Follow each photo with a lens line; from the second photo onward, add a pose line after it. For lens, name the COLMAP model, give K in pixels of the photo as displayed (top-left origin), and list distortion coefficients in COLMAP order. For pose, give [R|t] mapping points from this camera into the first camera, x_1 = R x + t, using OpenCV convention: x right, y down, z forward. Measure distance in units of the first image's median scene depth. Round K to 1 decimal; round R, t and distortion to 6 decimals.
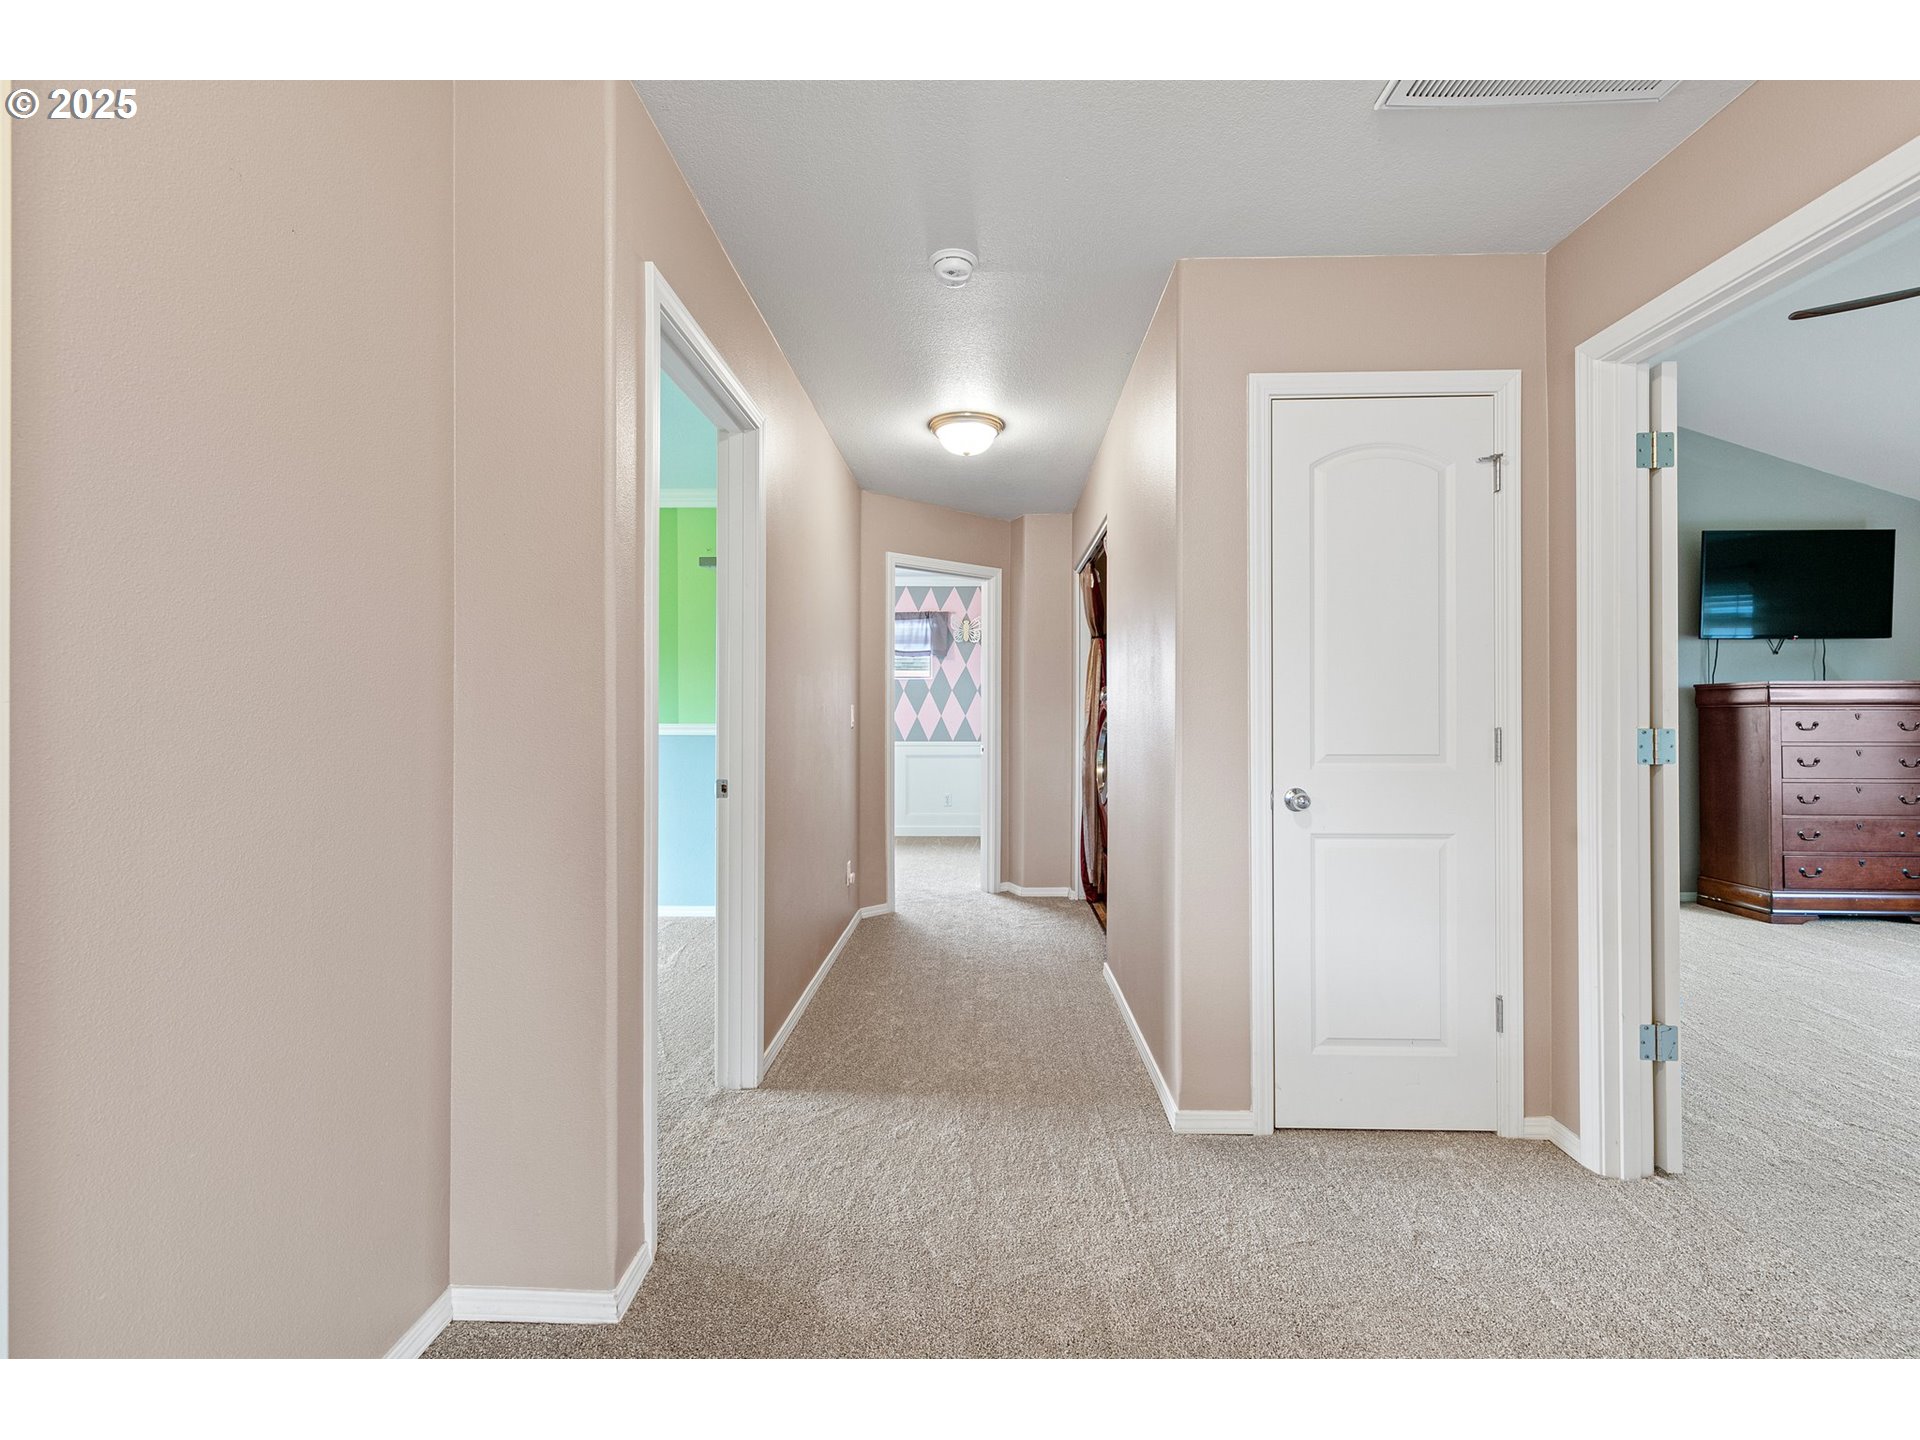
lens RADIAL K [[814.2, 0, 965.0], [0, 814.2, 712.2], [0, 0, 1]] dist [0.005118, 0.000023]
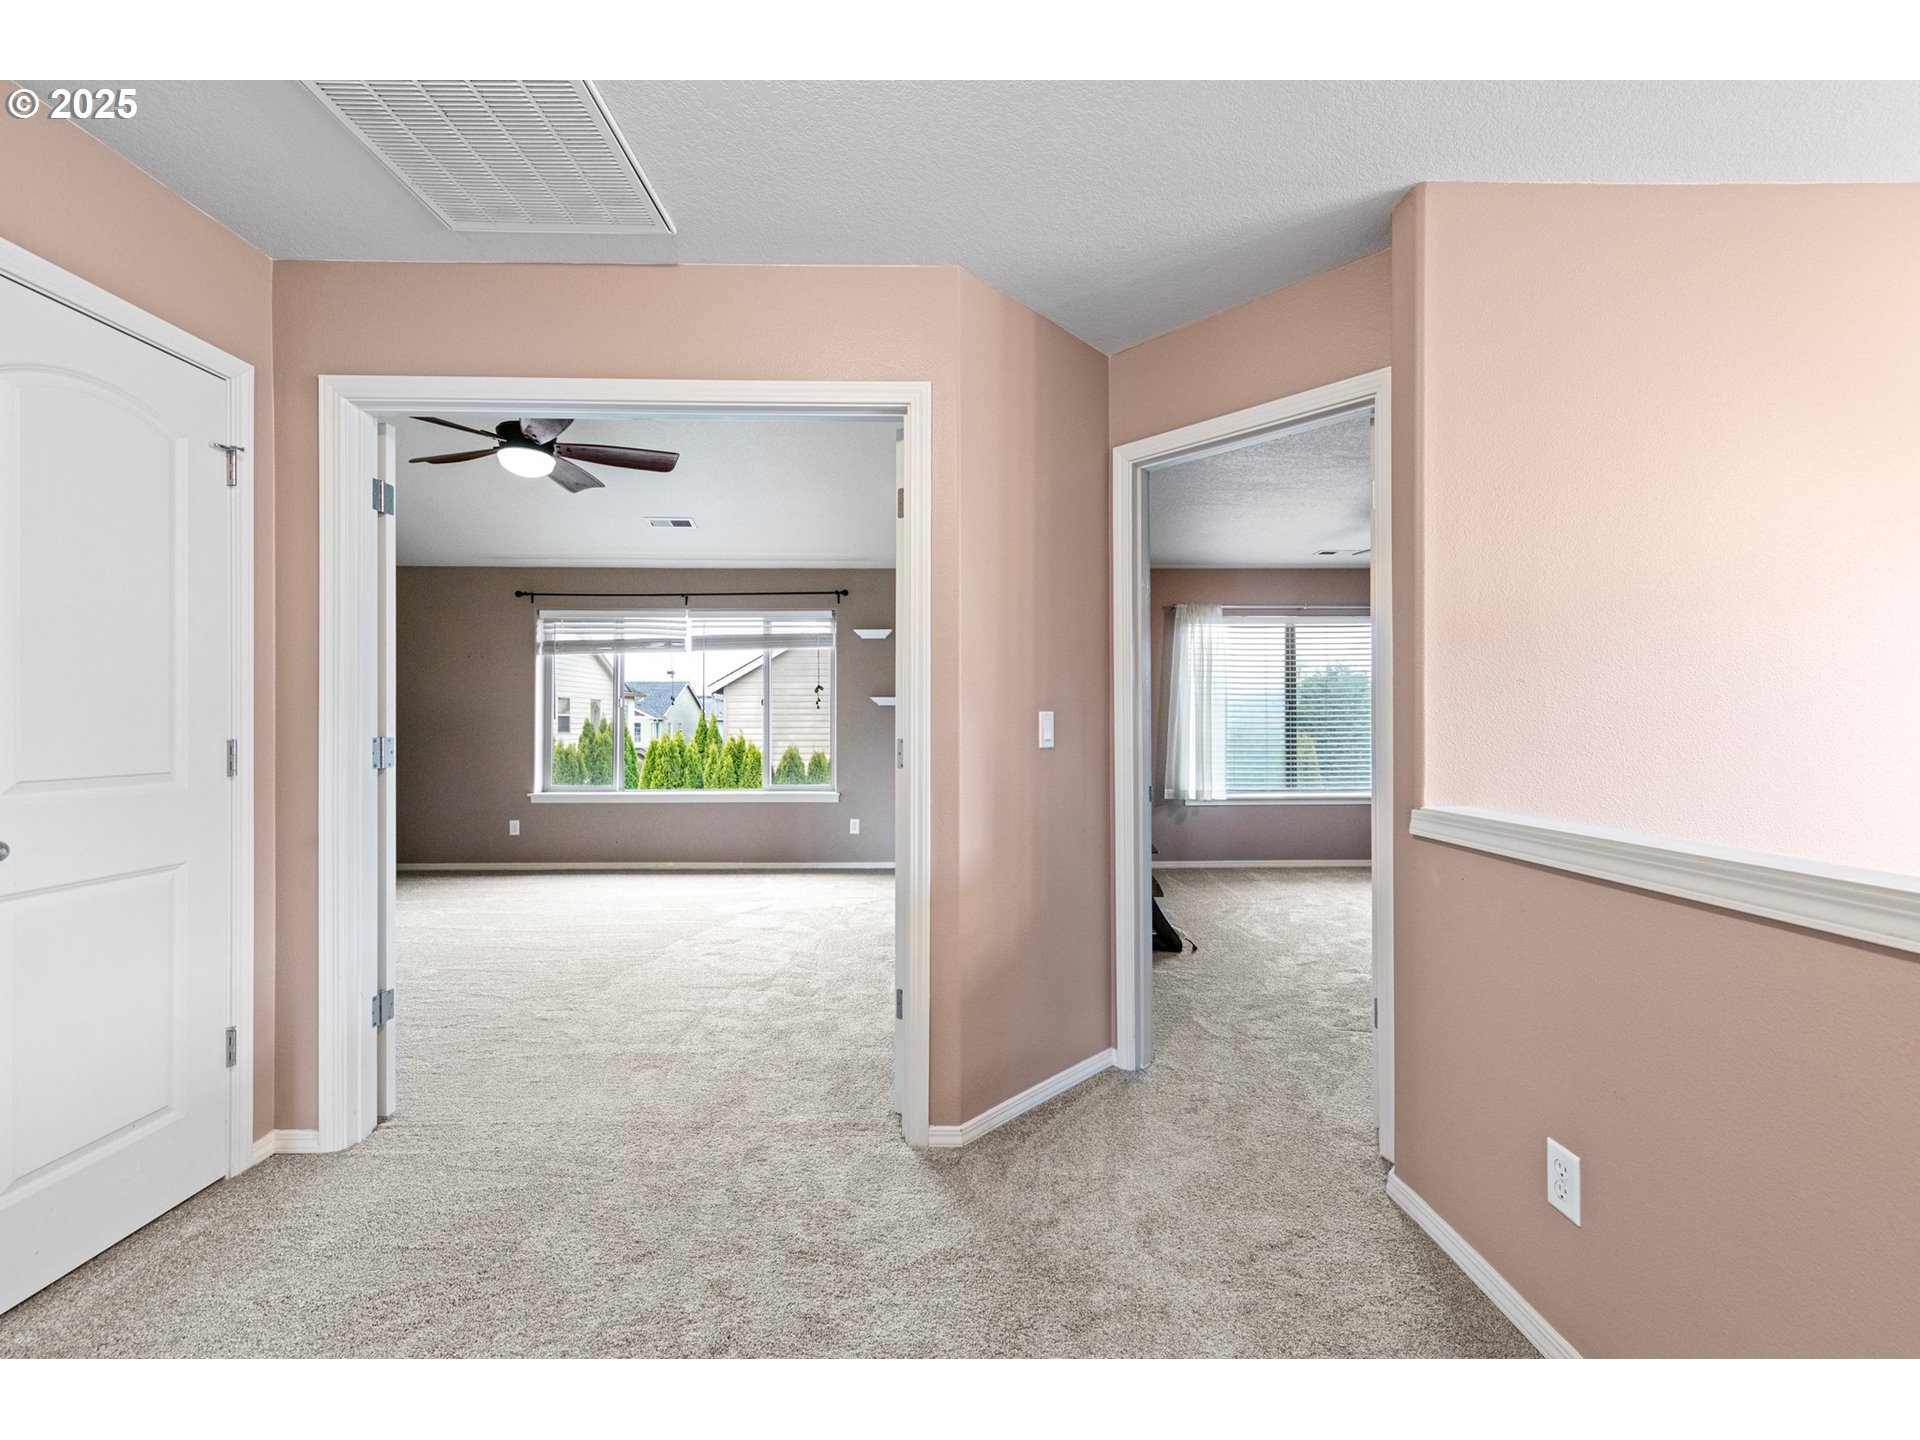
lens RADIAL K [[823.7, 0, 964.2], [0, 823.7, 714.5], [0, 0, 1]] dist [0.010149, -0.003722]
pose [[-0.042938, 0.008423, 0.999042, -0.344796], [-0.004903, 0.999951, -0.008641, -0.006120], [-0.999066, -0.005269, -0.042895, 0.215589]]
